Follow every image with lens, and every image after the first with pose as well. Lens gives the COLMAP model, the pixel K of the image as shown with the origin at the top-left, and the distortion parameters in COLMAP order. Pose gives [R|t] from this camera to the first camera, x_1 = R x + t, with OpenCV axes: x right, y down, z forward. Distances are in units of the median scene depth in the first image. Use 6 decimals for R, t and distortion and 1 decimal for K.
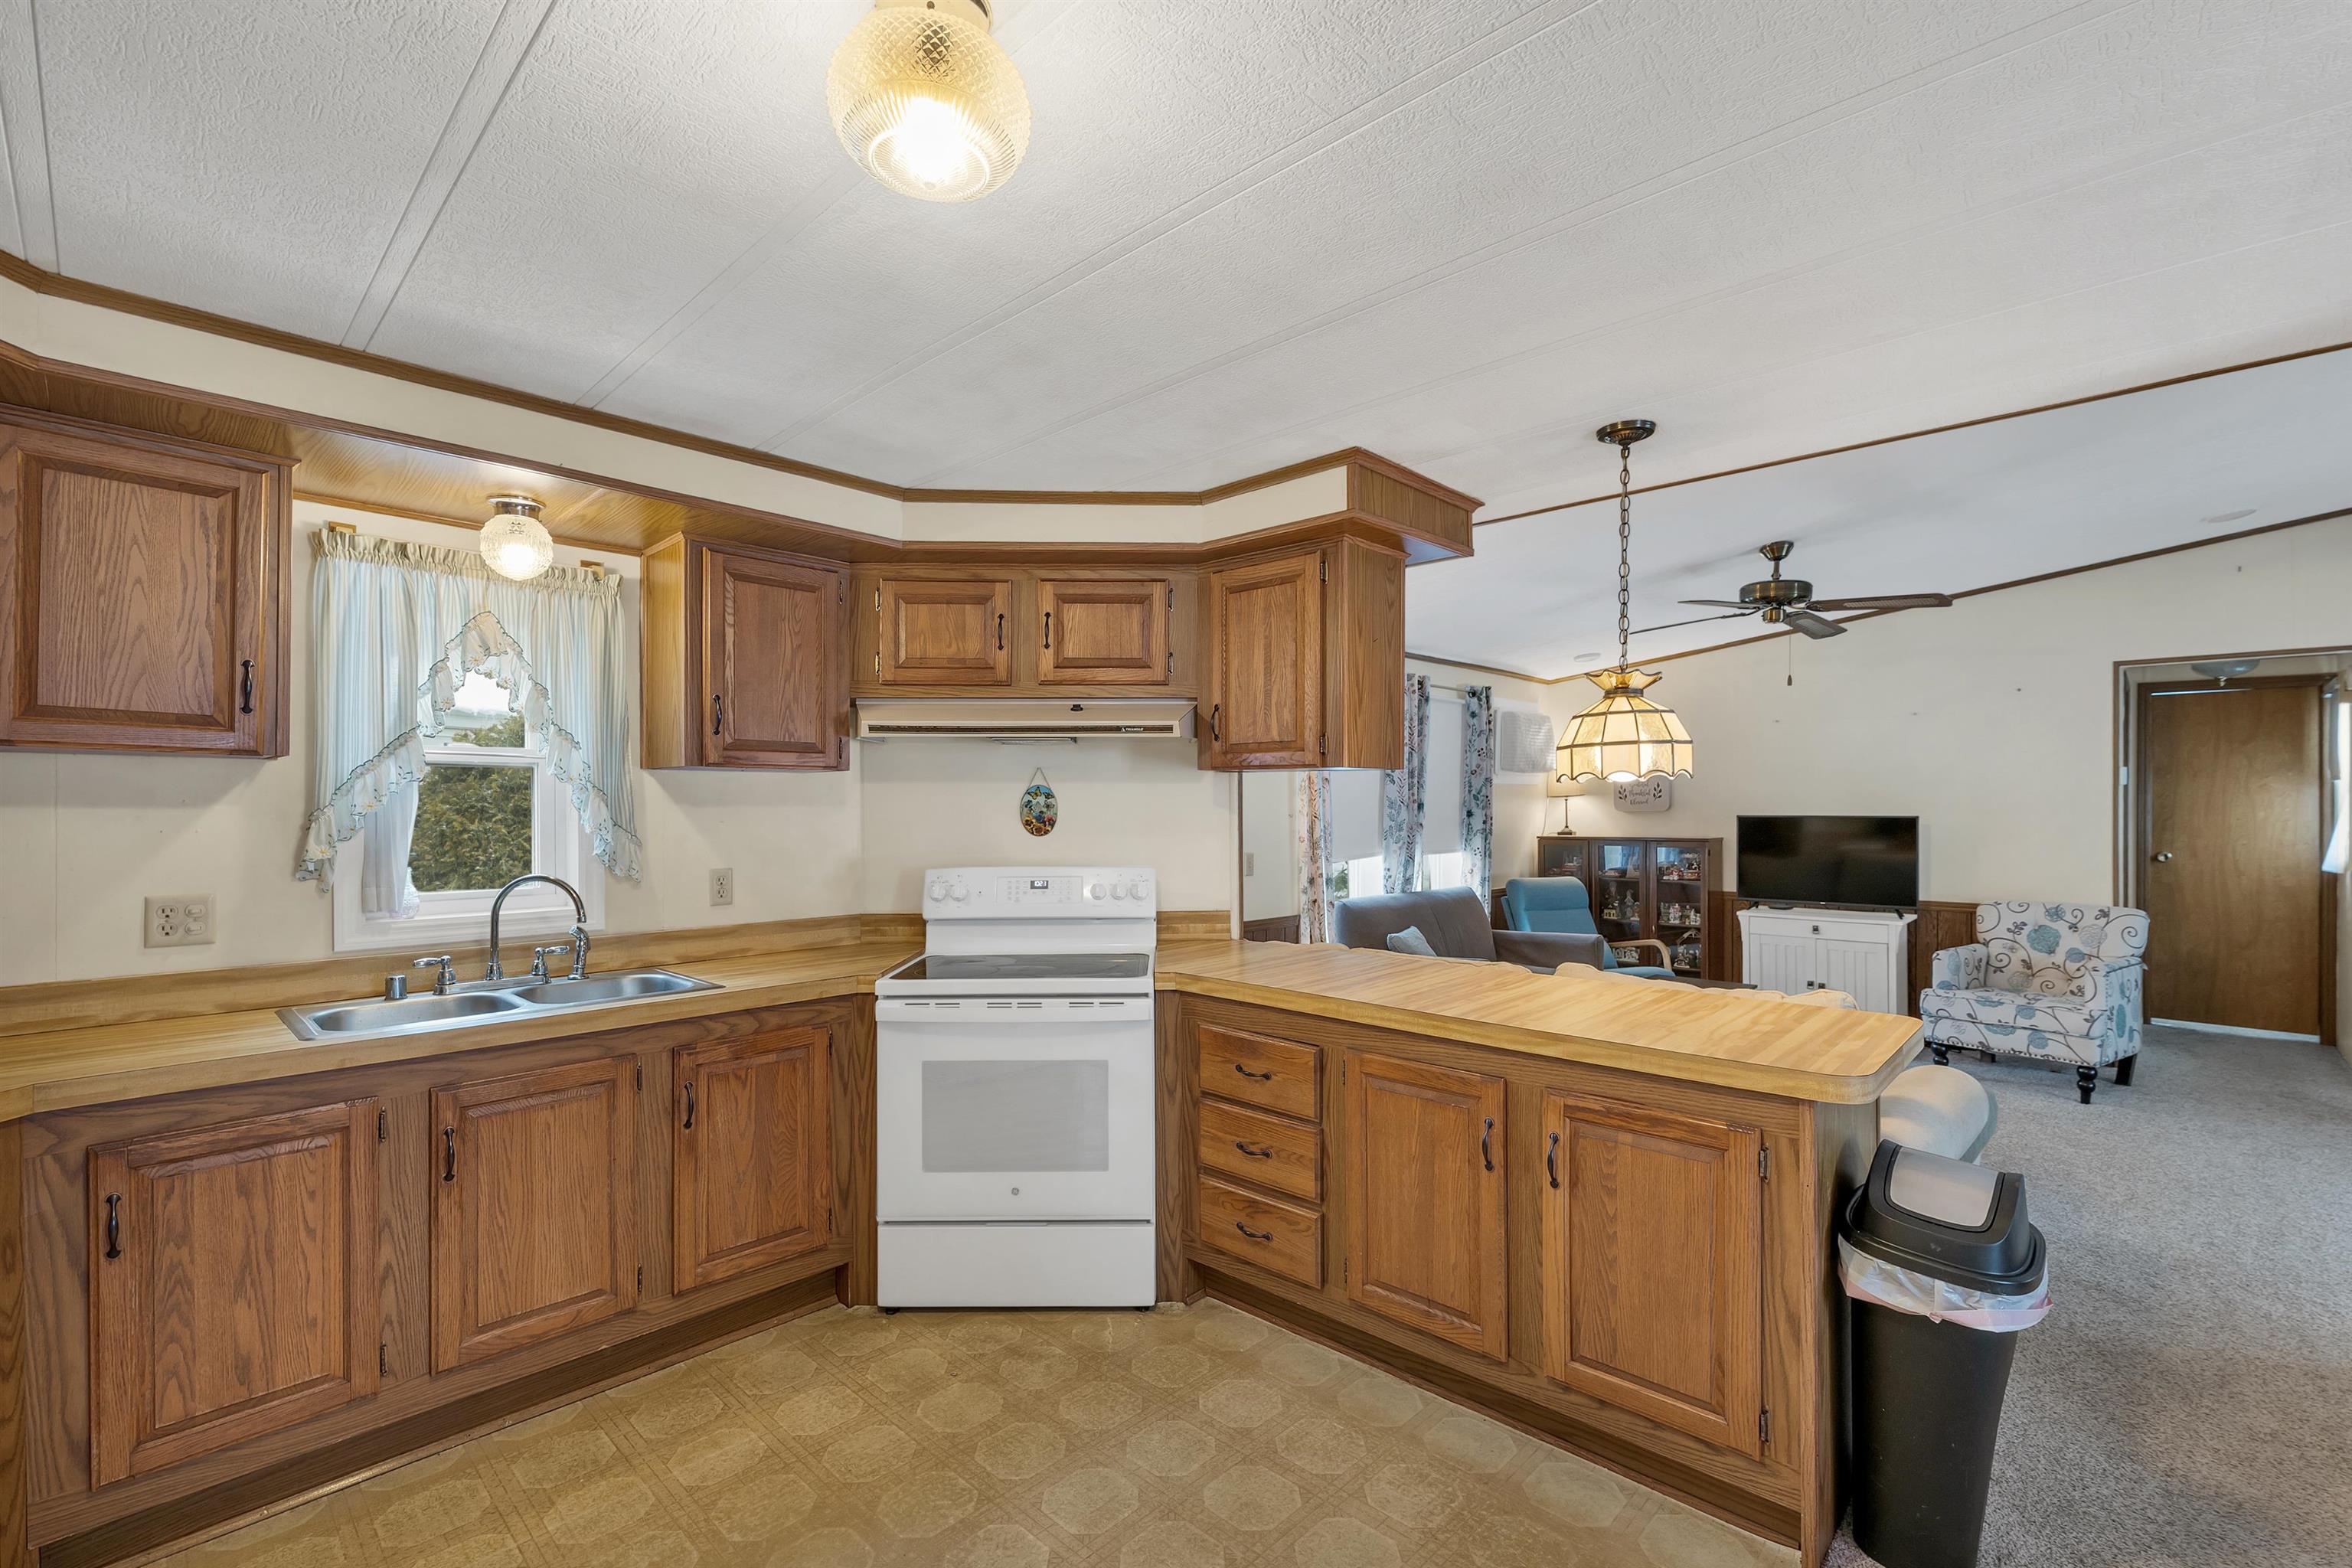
lens RADIAL K [[1022.4, 0, 1172.8], [0, 1022.4, 809.4], [0, 0, 1]] dist [0.000046, -0.000311]
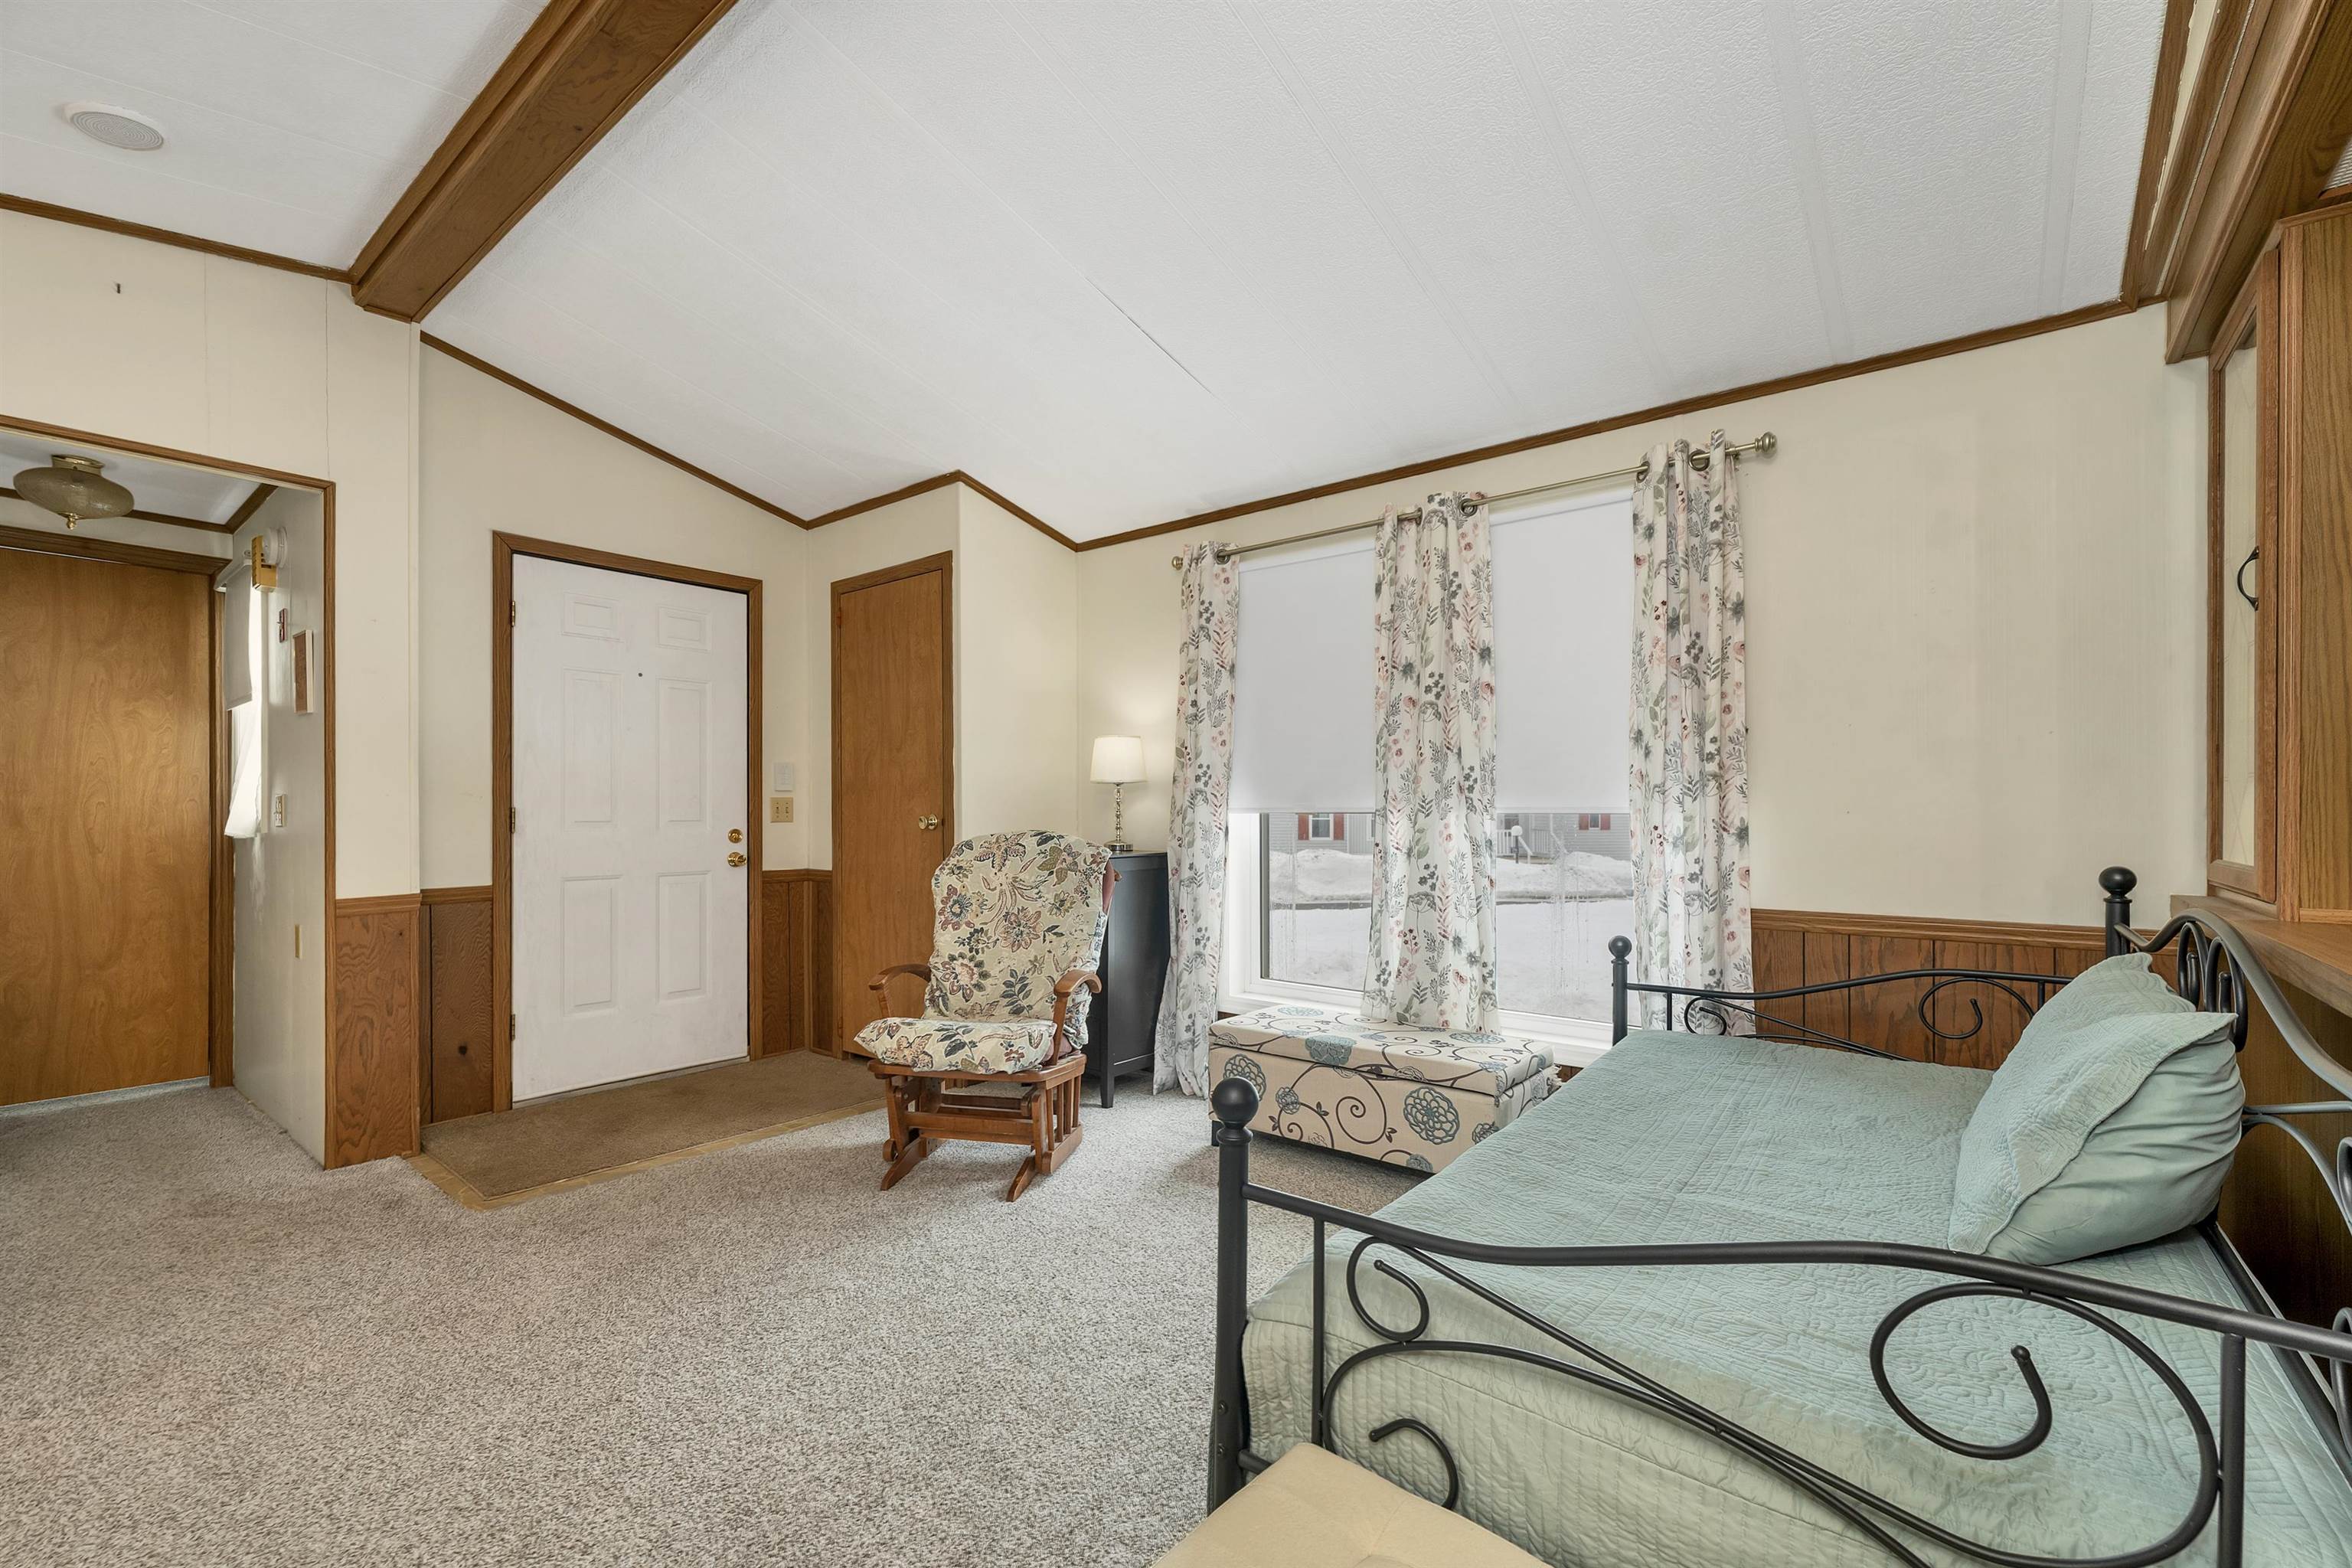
lens RADIAL K [[1001.2, 0, 1173.2], [0, 1001.2, 807.4], [0, 0, 1]] dist [0.000697, -0.000382]
pose [[-0.085786, 0.005315, 0.996299, 0.475043], [0.006019, 0.999970, -0.004817, 0.056218], [-0.996295, 0.005584, -0.085815, 0.499331]]
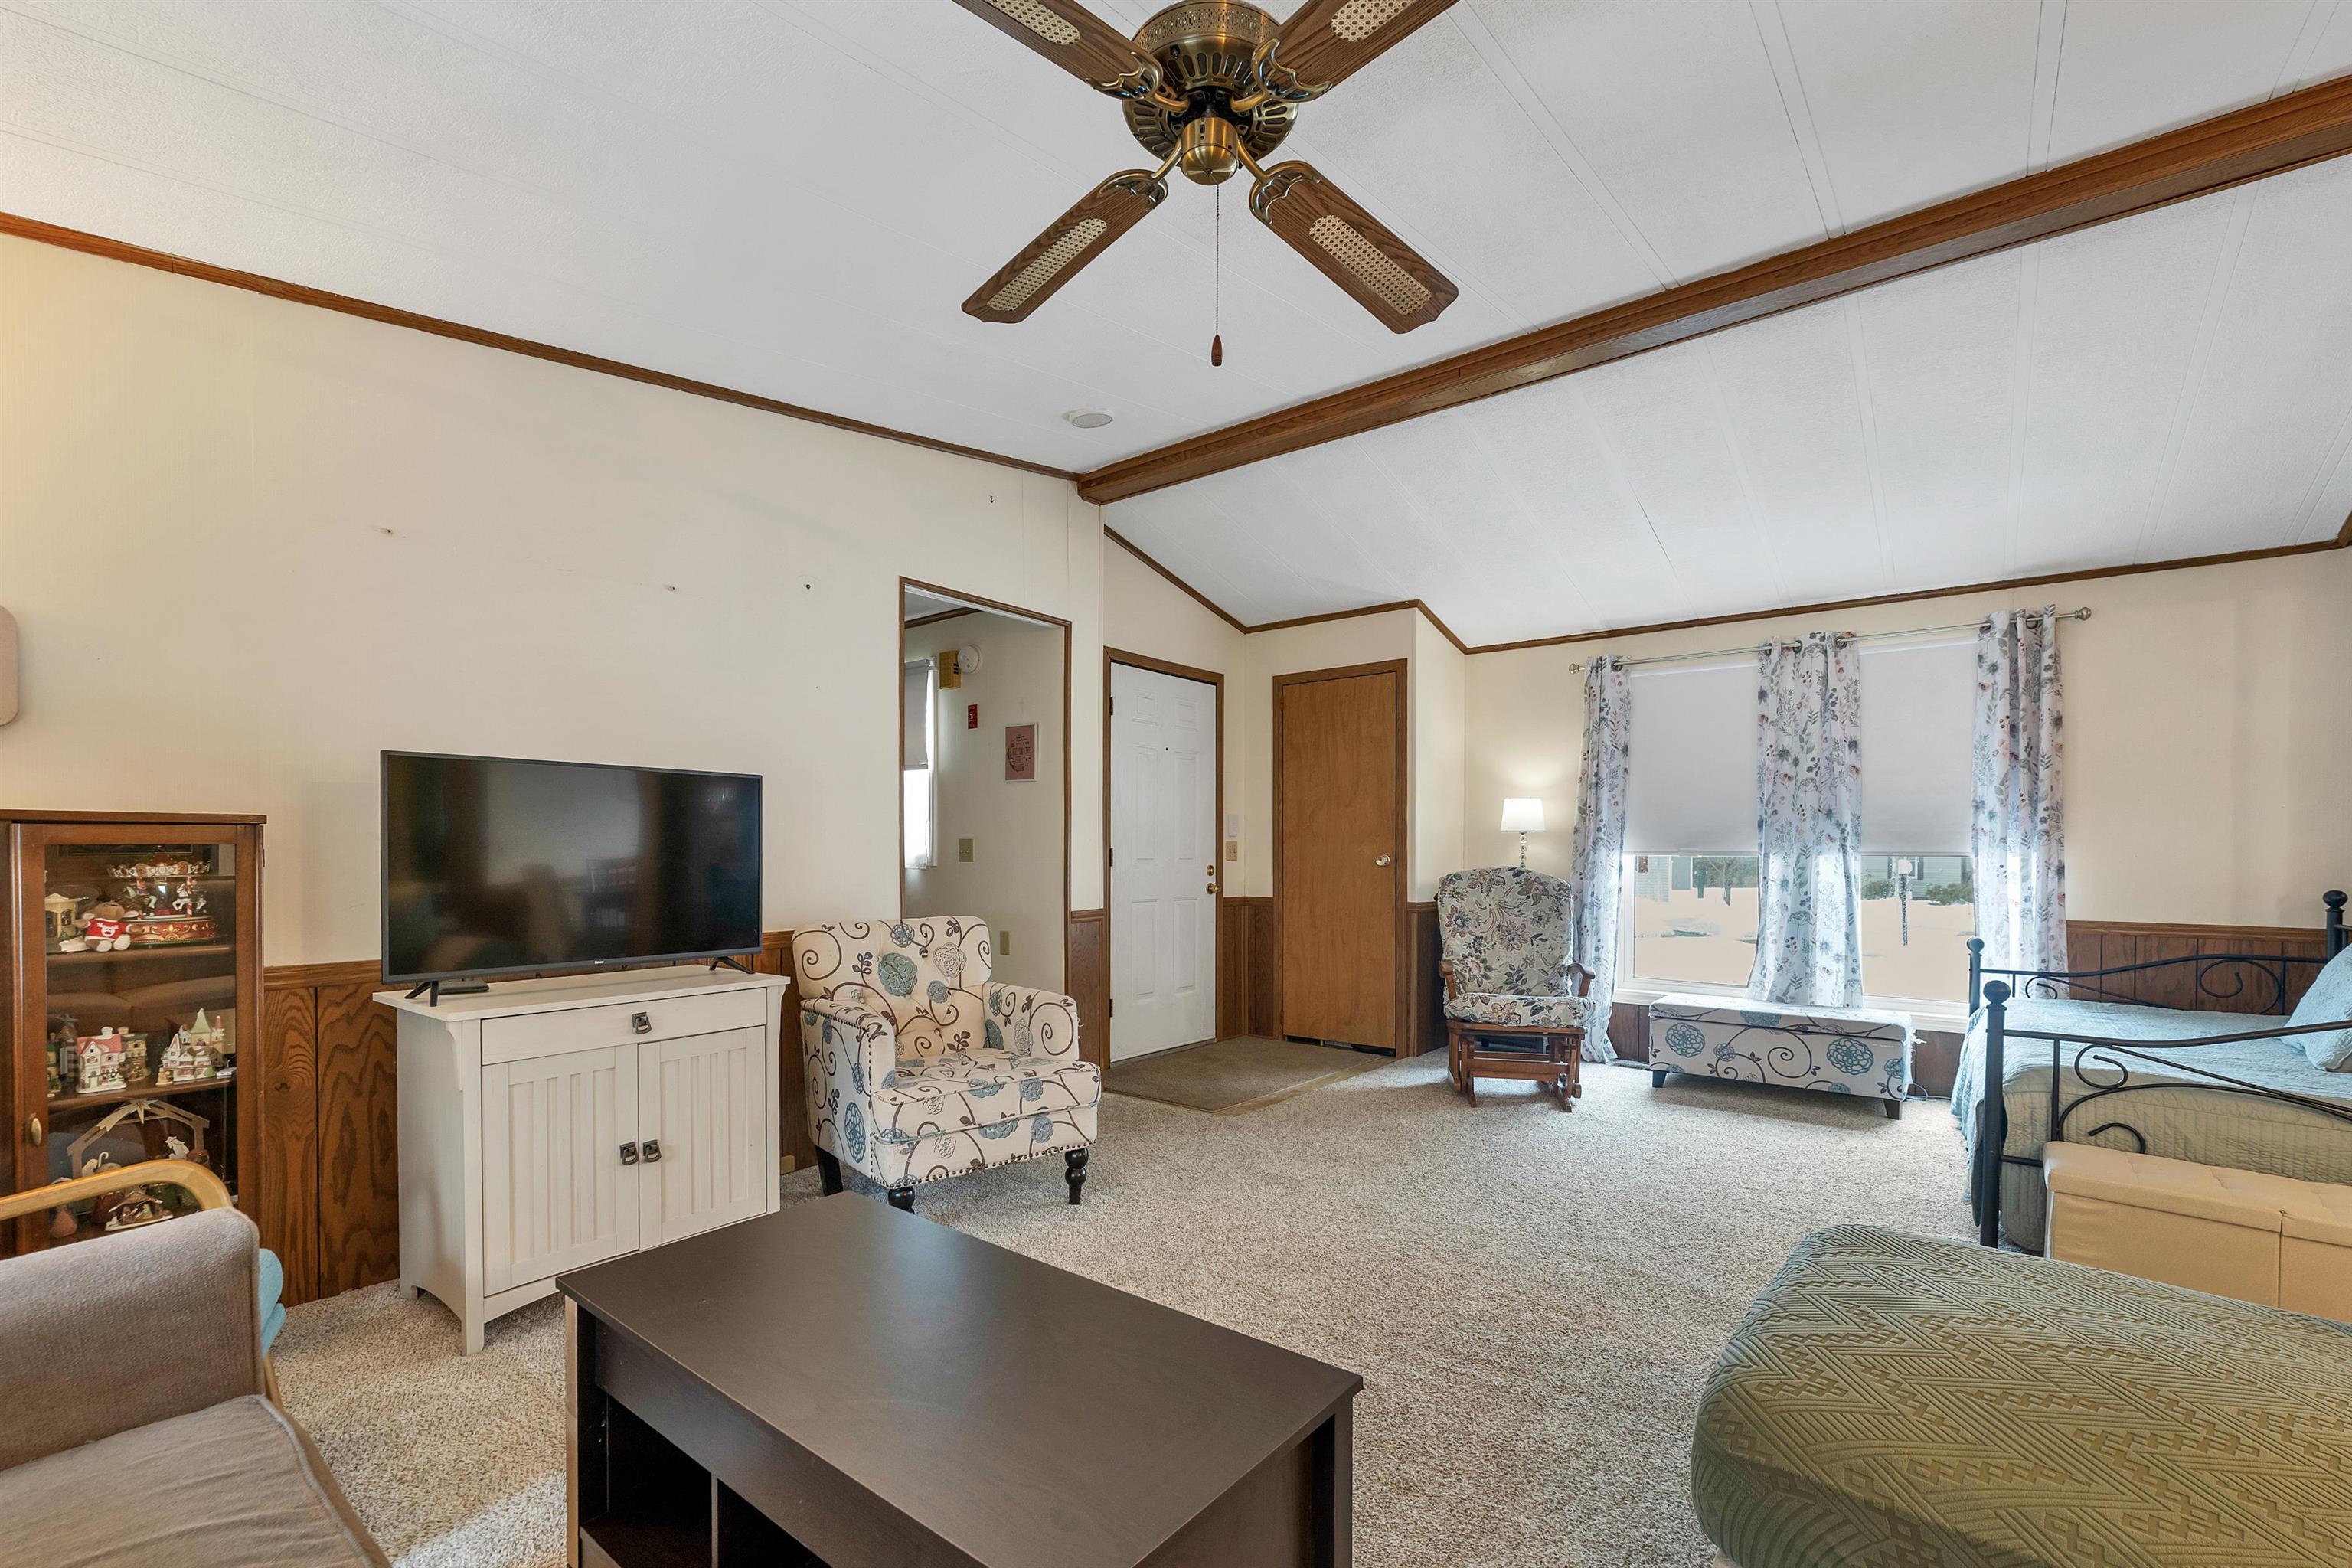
lens RADIAL K [[1016.7, 0, 1173.0], [0, 1016.7, 861.5], [0, 0, 1]] dist [-0.000592, -0.000222]
pose [[-0.099543, -0.007501, 0.995005, 0.214253], [0.000640, 0.999971, 0.007602, 0.055552], [-0.995033, 0.001394, -0.099536, 0.983961]]
